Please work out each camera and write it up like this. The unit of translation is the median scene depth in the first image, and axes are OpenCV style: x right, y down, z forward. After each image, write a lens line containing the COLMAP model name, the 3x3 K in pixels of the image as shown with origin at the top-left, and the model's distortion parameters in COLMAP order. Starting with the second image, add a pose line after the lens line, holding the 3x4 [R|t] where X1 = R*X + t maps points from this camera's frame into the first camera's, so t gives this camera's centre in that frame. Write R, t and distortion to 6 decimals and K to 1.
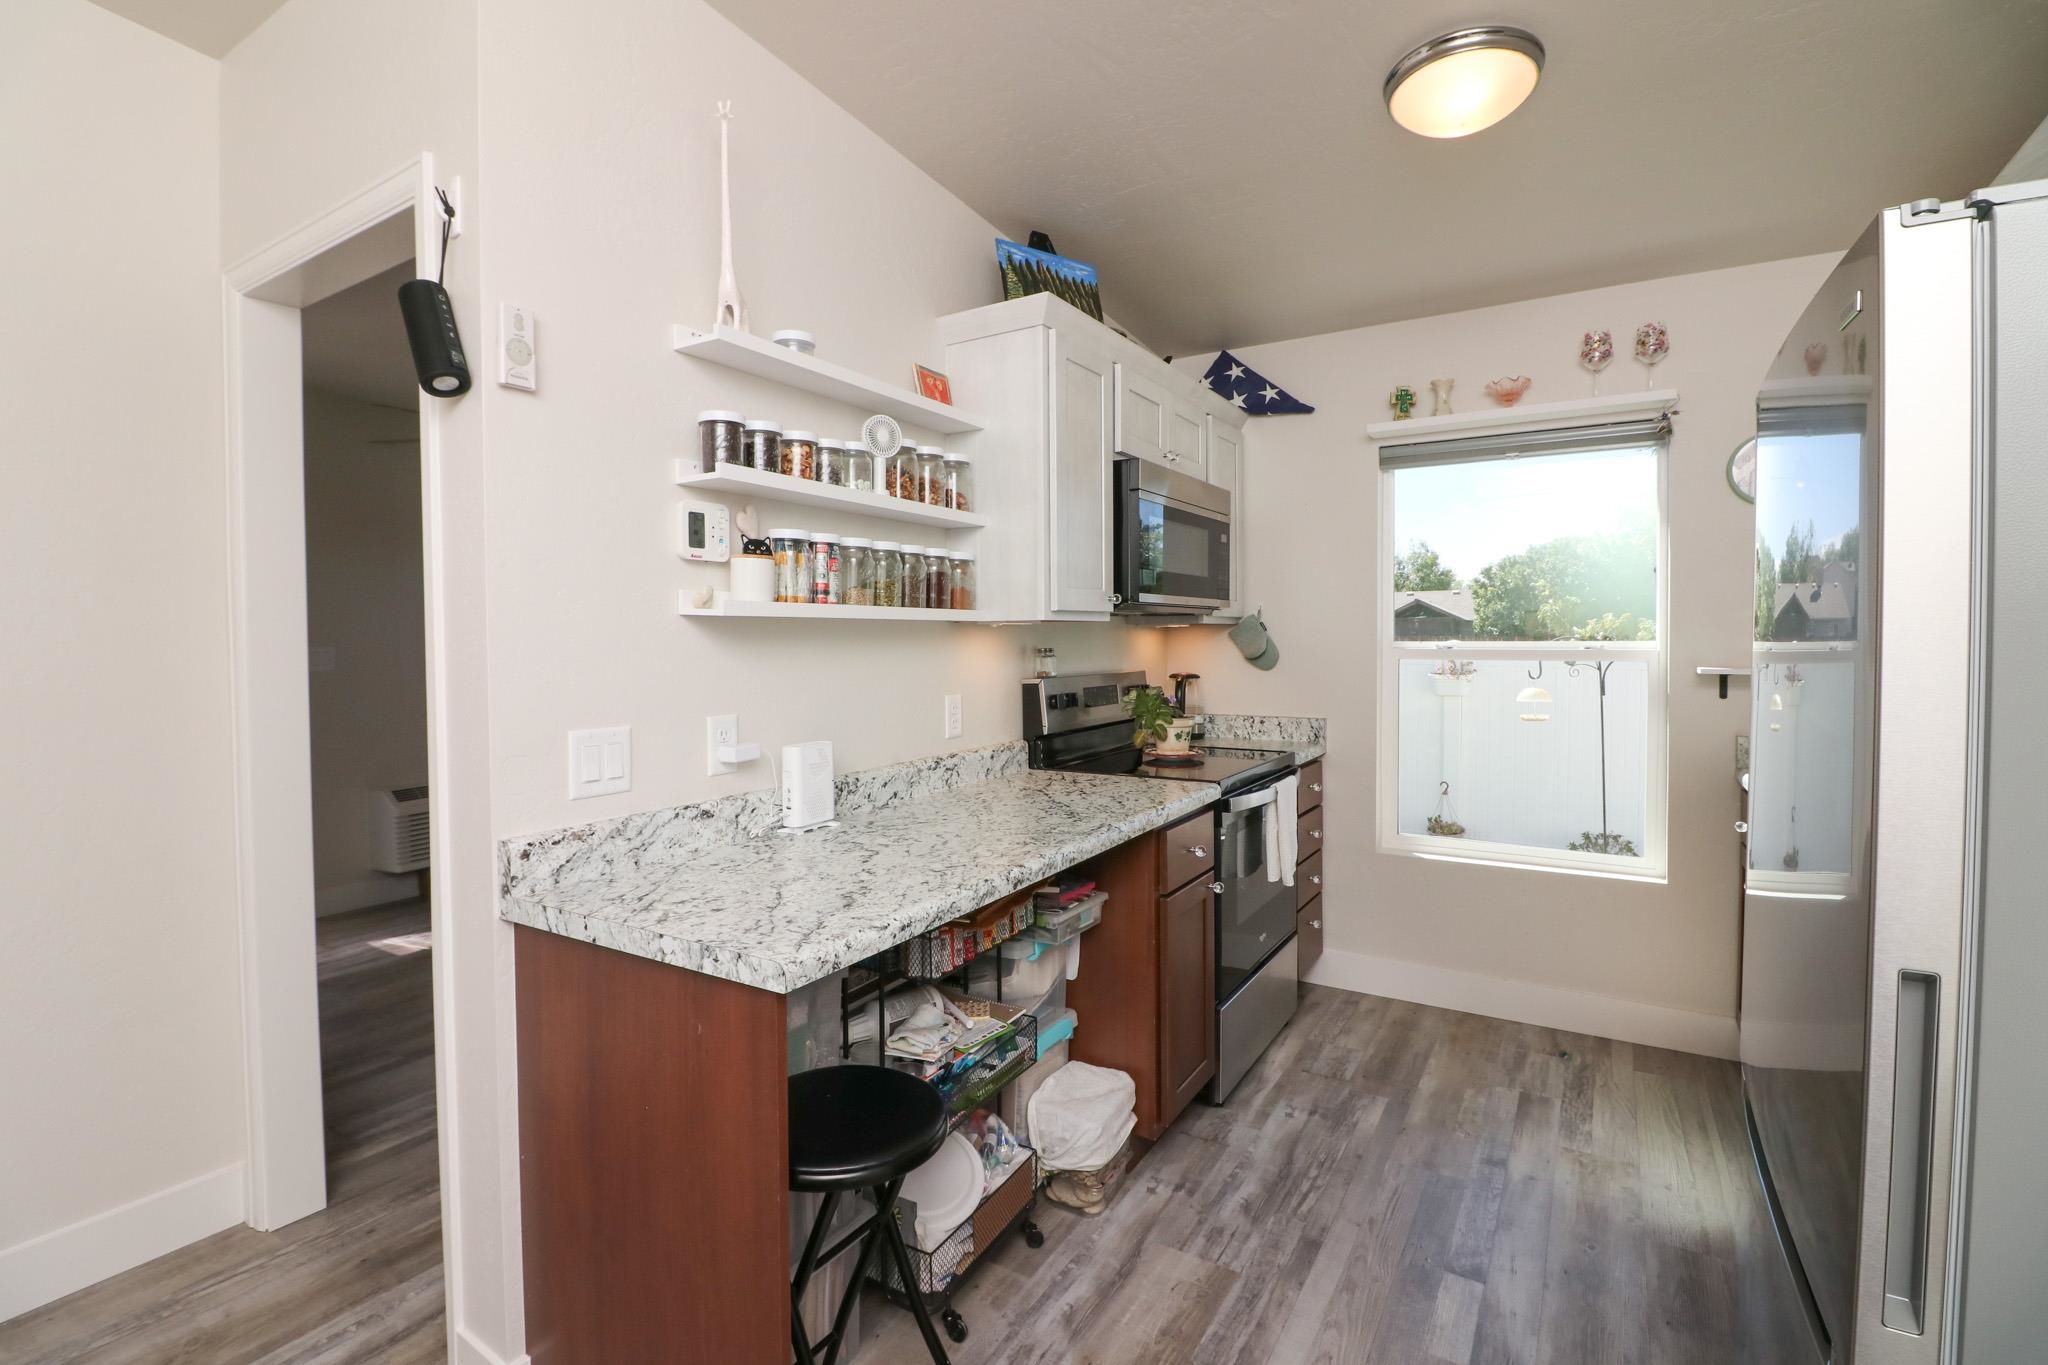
lens RADIAL K [[945.2, 0, 1009.5], [0, 945.2, 659.9], [0, 0, 1]] dist [-0.014631, -0.001687]
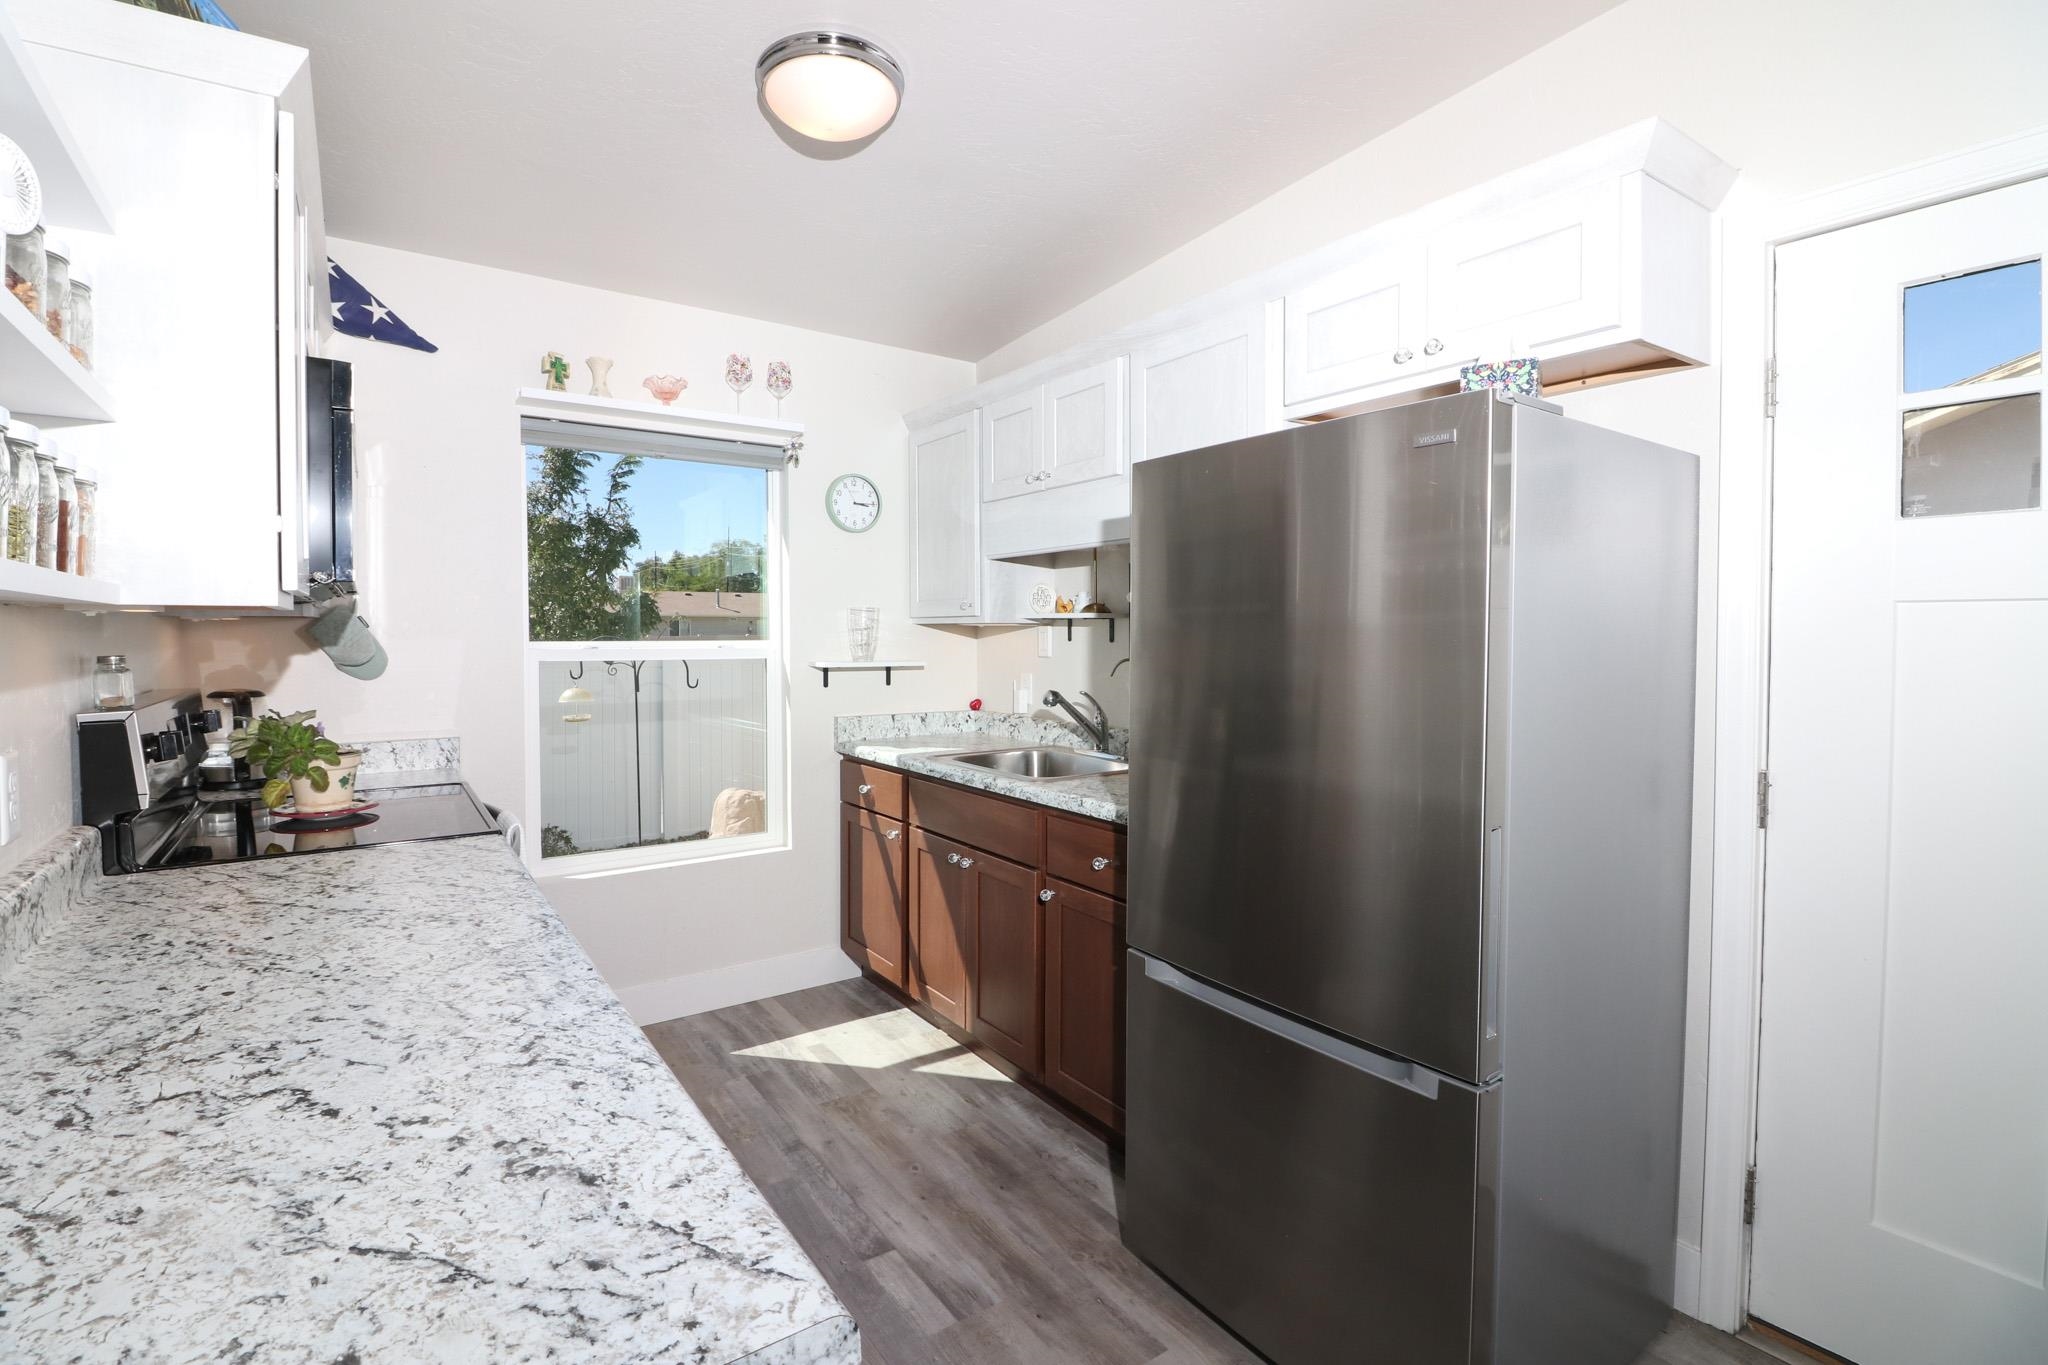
lens RADIAL K [[945.2, 0, 1009.5], [0, 945.2, 659.9], [0, 0, 1]] dist [-0.014631, -0.001687]
pose [[0.390281, -0.021832, 0.920437, -0.270641], [0.020384, 0.999679, 0.015069, -0.007783], [-0.920470, 0.012881, 0.390601, 0.305894]]
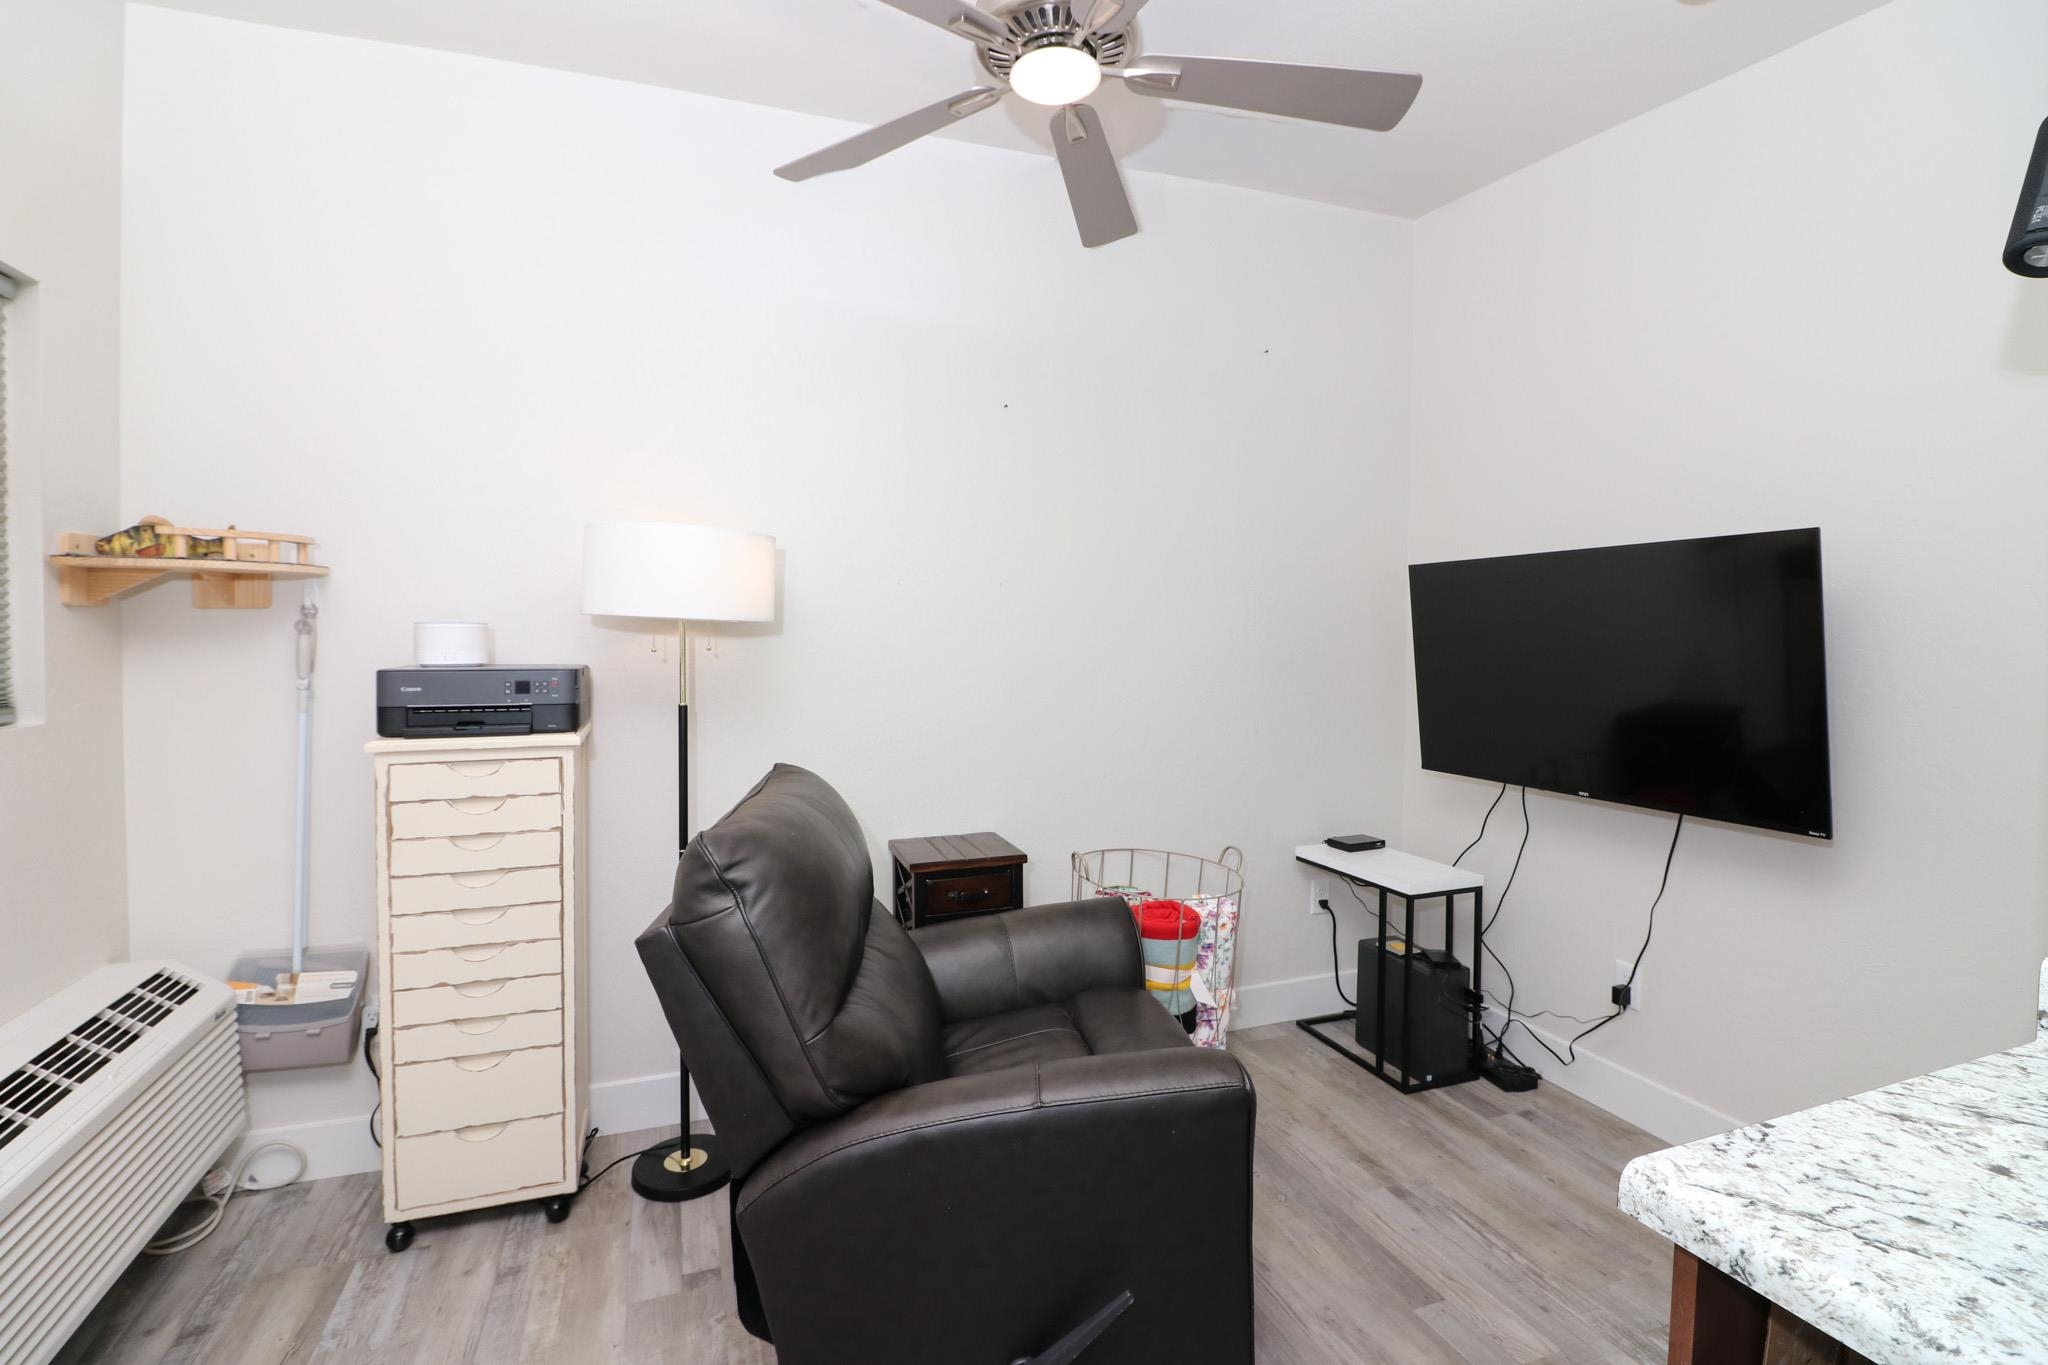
lens RADIAL K [[945.2, 0, 1009.5], [0, 945.2, 659.9], [0, 0, 1]] dist [-0.014631, -0.001687]
pose [[-0.611203, 0.035514, -0.790677, 0.205788], [-0.014167, 0.998342, 0.055792, -0.017124], [0.791347, 0.045302, -0.609687, 0.434813]]
